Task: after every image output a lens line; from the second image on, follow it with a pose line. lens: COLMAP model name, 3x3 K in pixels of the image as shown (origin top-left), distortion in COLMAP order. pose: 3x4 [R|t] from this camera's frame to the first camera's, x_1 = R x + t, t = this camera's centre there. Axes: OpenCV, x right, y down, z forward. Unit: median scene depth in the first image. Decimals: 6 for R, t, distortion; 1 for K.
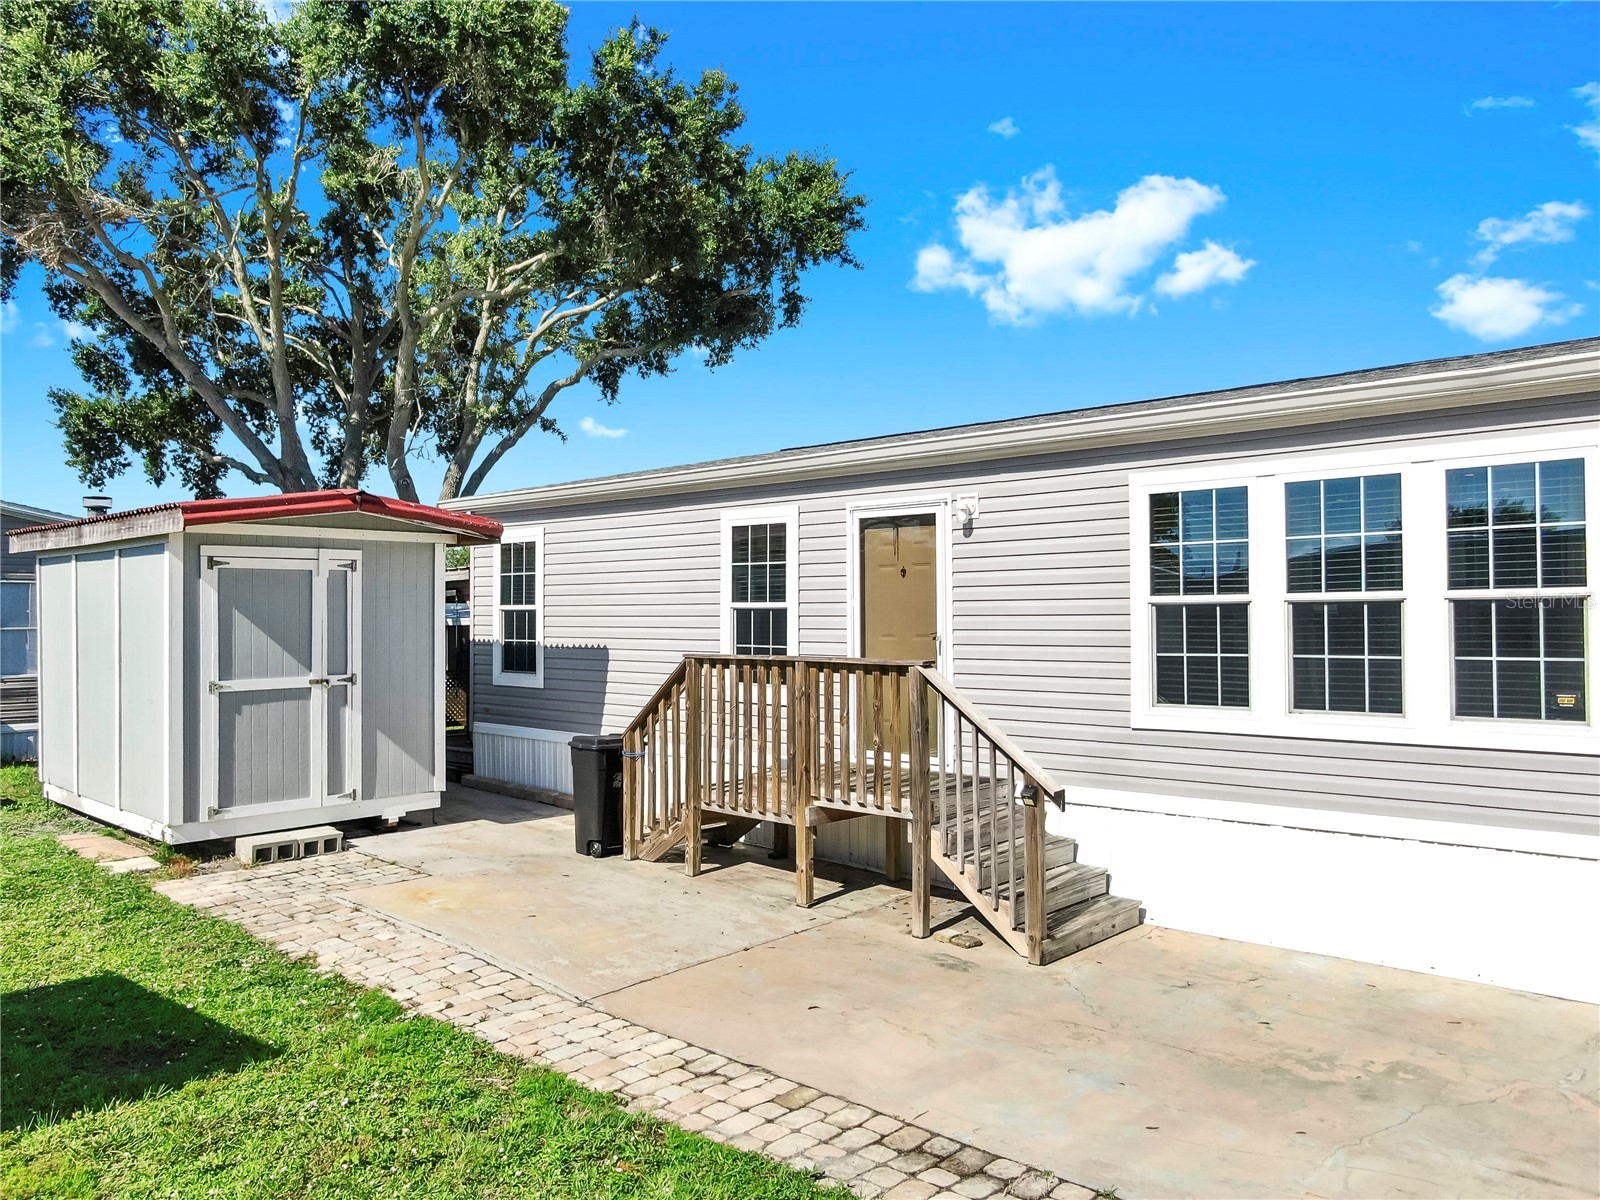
lens RADIAL K [[1141.6, 0, 800.0], [0, 1141.6, 600.0], [0, 0, 1]] dist [-0.020969, 0.004333]
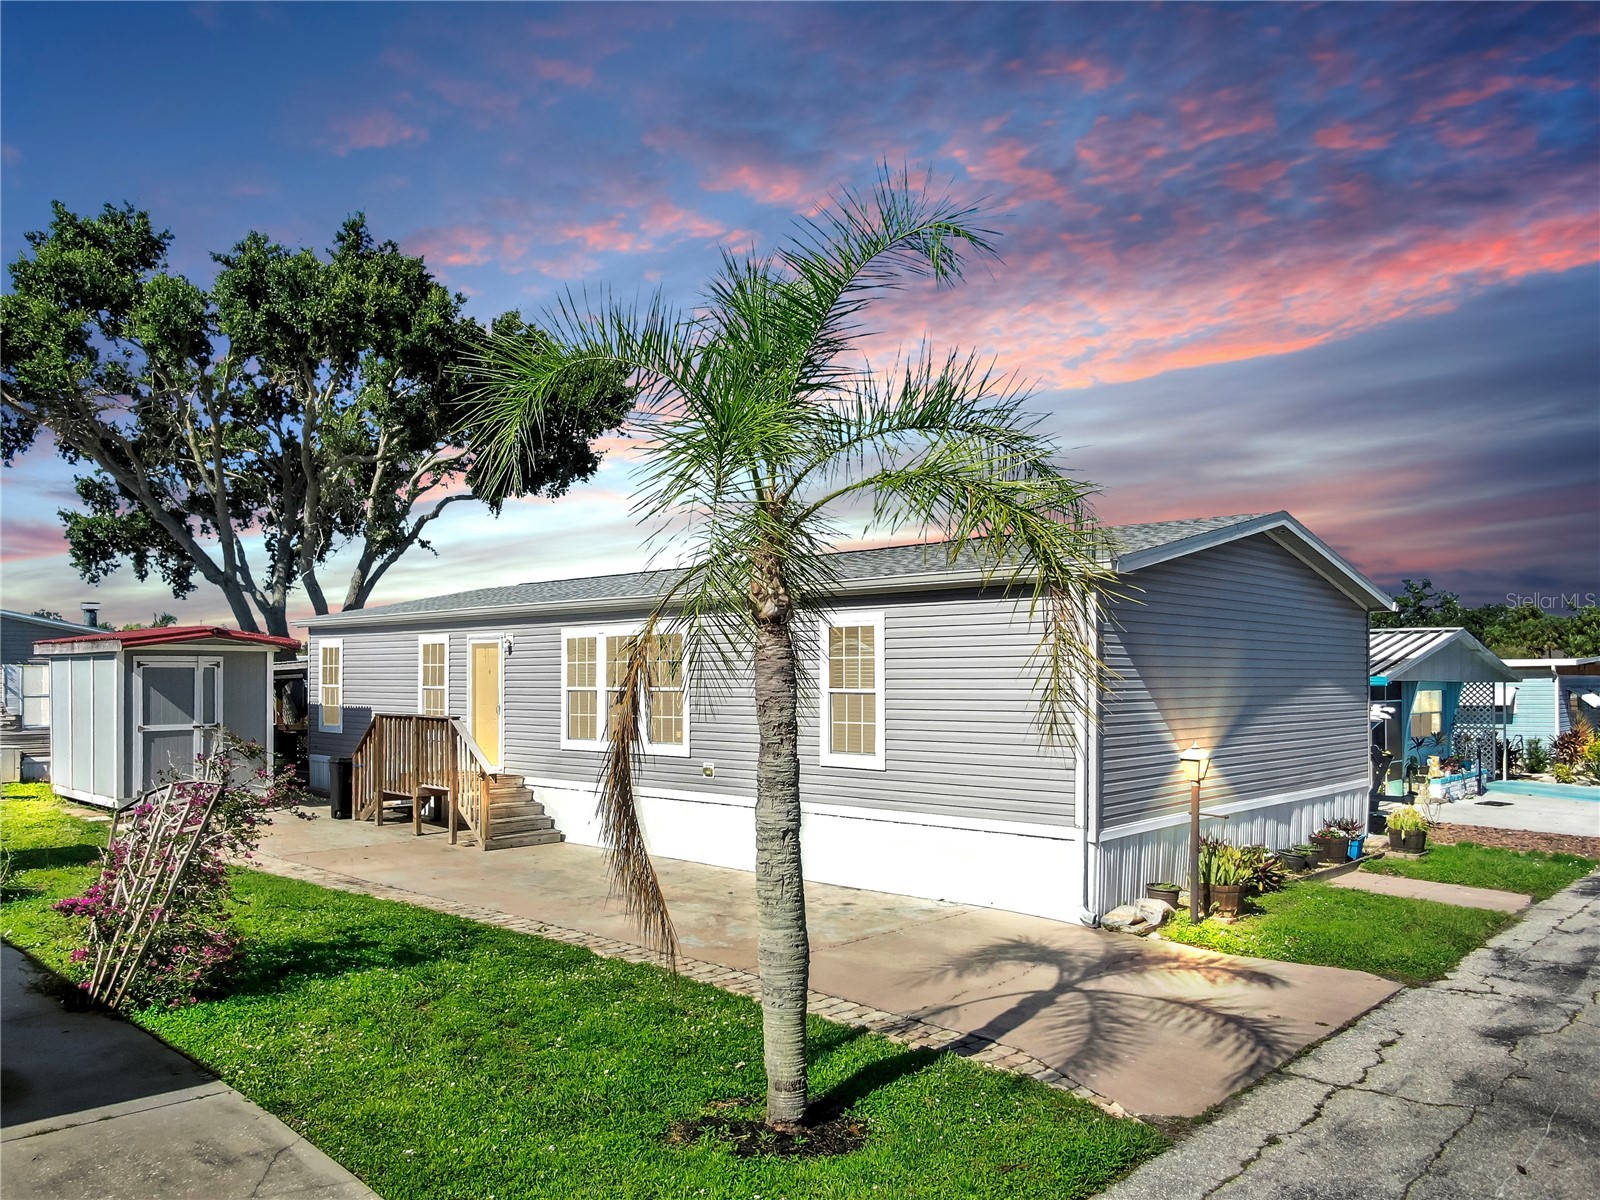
lens RADIAL K [[1168.9, 0, 797.5], [0, 1168.9, 674.7], [0, 0, 1]] dist [-0.019989, 0.003092]
pose [[0.999815, 0.005129, -0.018536, 0.365475], [-0.004957, 0.999944, 0.009298, -0.022661], [0.018583, -0.009204, 0.999785, -0.547654]]
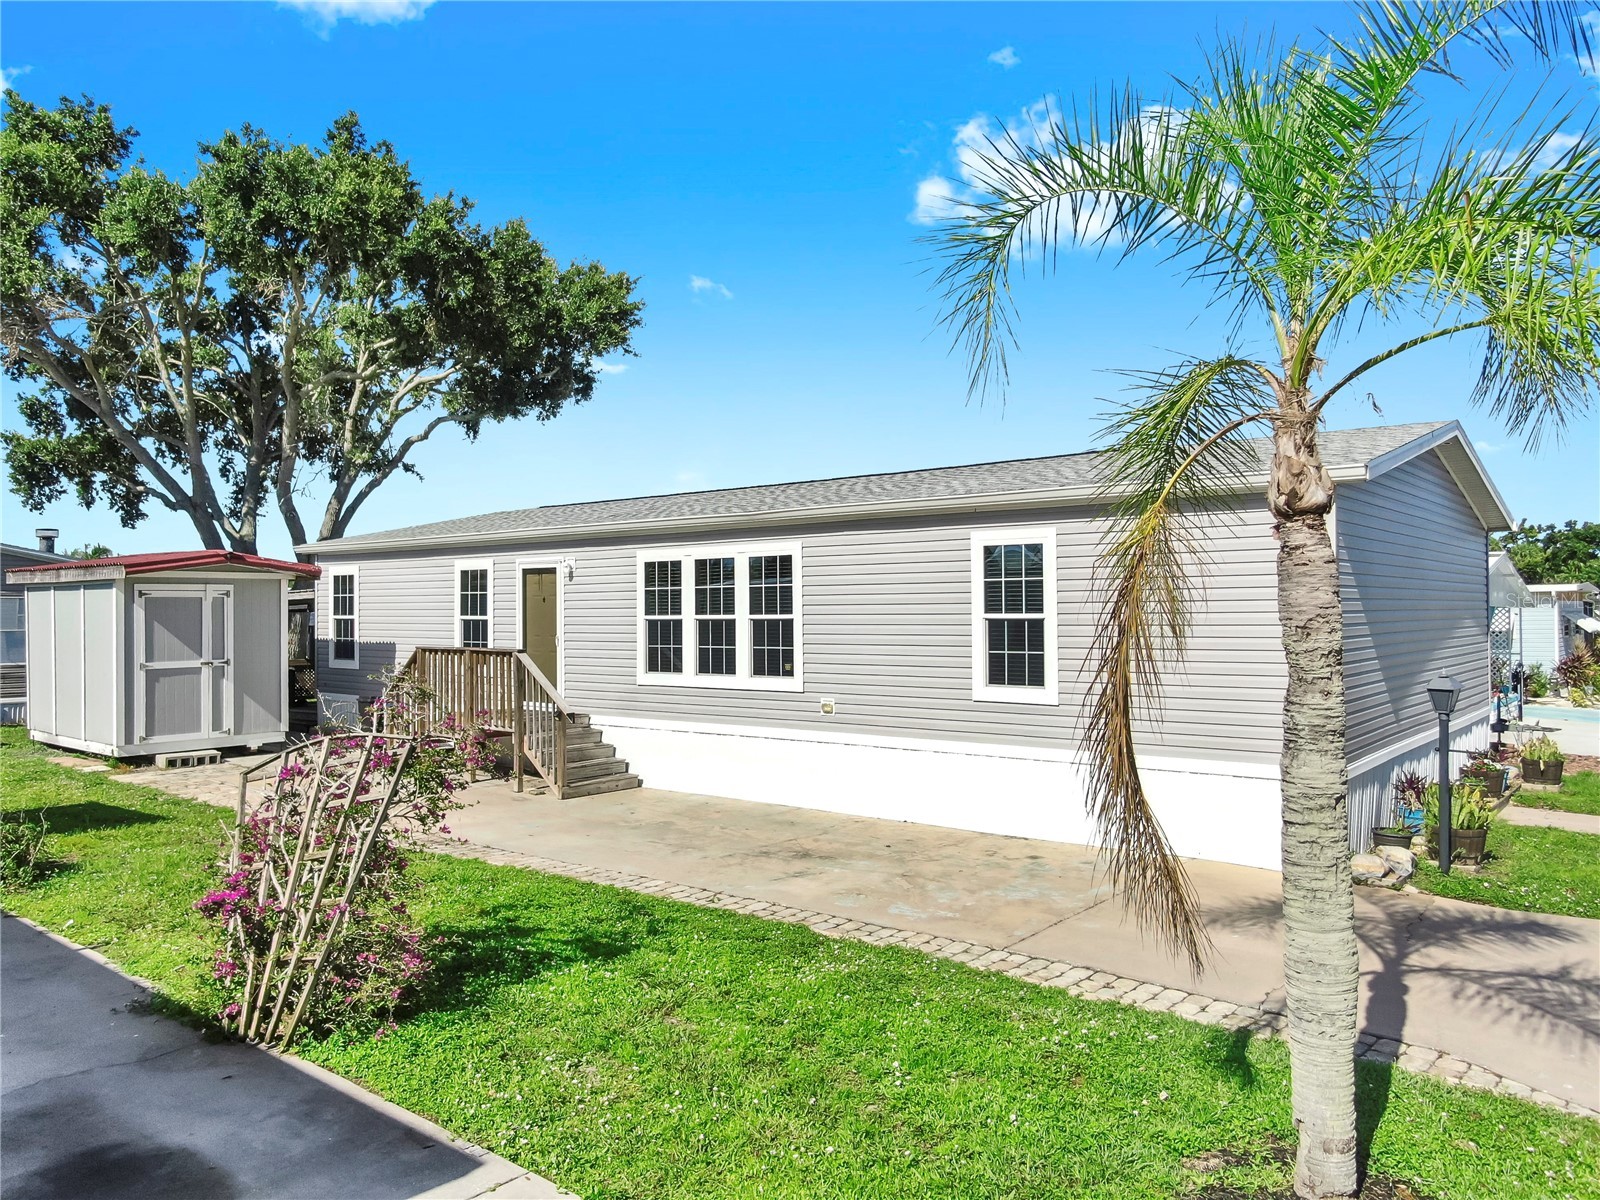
lens RADIAL K [[1141.6, 0, 800.0], [0, 1141.6, 600.0], [0, 0, 1]] dist [-0.020969, 0.004333]
pose [[0.998491, 0.000026, 0.054912, 0.217962], [-0.000218, 0.999994, 0.003491, -0.017079], [-0.054911, -0.003498, 0.998485, -0.437048]]
